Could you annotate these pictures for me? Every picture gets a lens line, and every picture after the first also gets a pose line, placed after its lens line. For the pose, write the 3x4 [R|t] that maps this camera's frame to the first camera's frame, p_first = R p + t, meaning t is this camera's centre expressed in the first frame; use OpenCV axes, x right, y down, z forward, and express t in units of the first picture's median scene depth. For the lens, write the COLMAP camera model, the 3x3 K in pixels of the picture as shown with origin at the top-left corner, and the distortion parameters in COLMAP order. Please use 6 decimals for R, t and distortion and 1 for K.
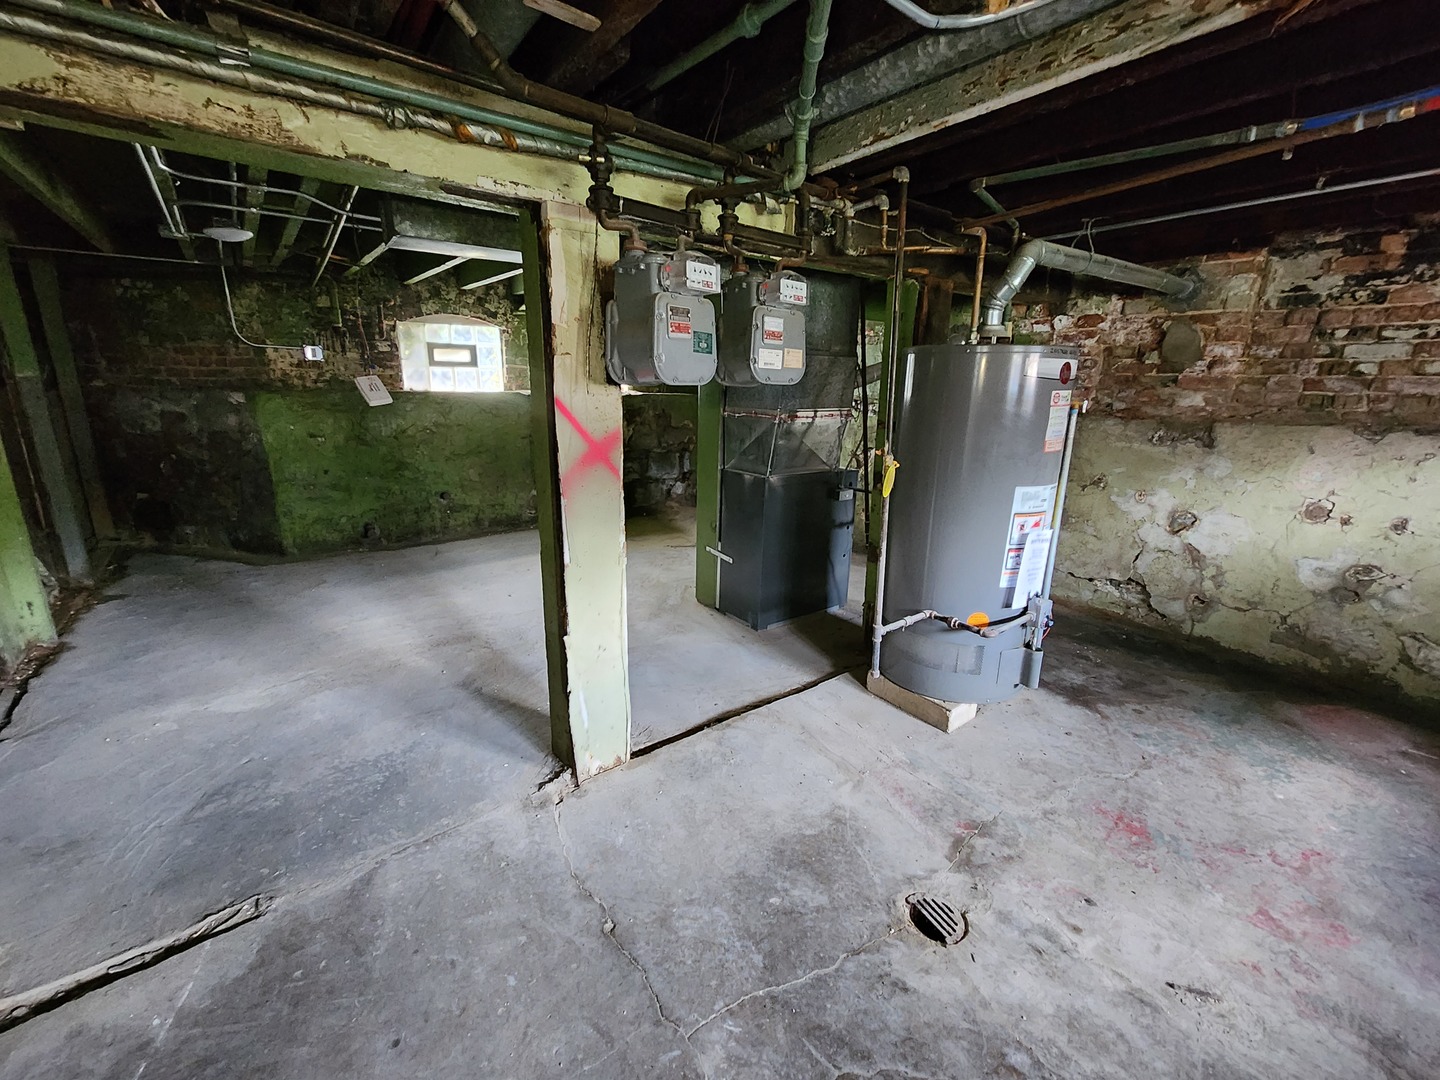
lens RADIAL K [[591.7, 0, 728.4], [0, 591.7, 536.2], [0, 0, 1]] dist [-0.000981, -0.000132]
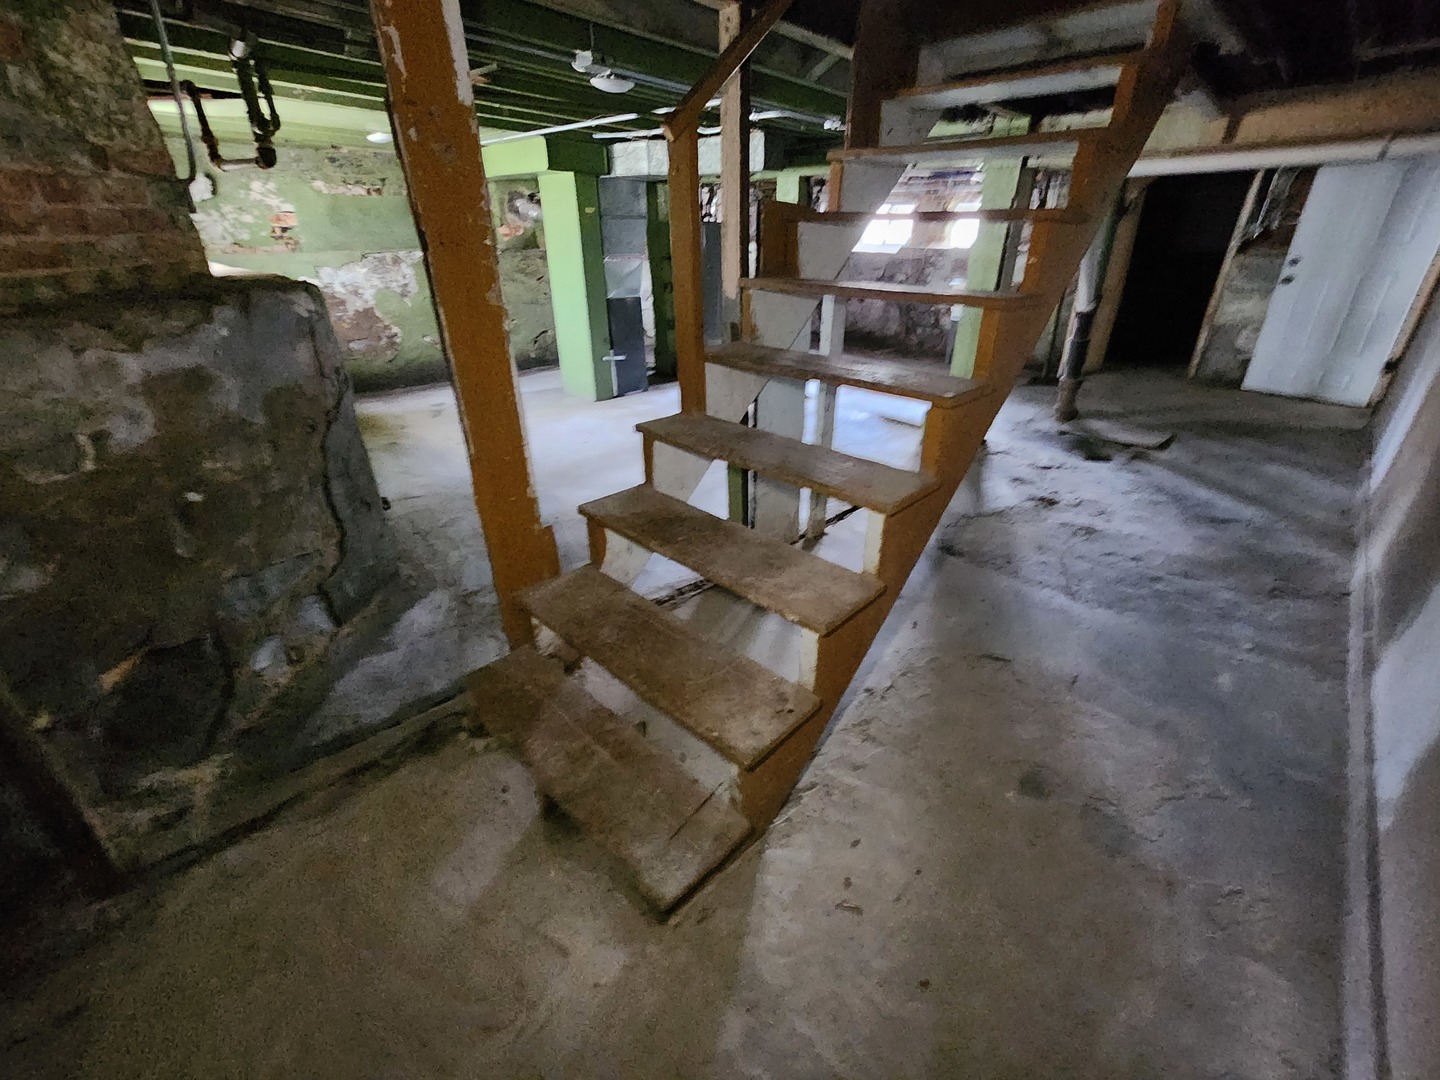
lens RADIAL K [[591.7, 0, 730.3], [0, 591.7, 533.2], [0, 0, 1]] dist [-0.000981, -0.000132]
pose [[-0.129530, -0.468366, 0.873988, -1.549520], [0.246928, 0.838410, 0.485896, -0.250692], [-0.960338, 0.278750, 0.007054, 0.791944]]
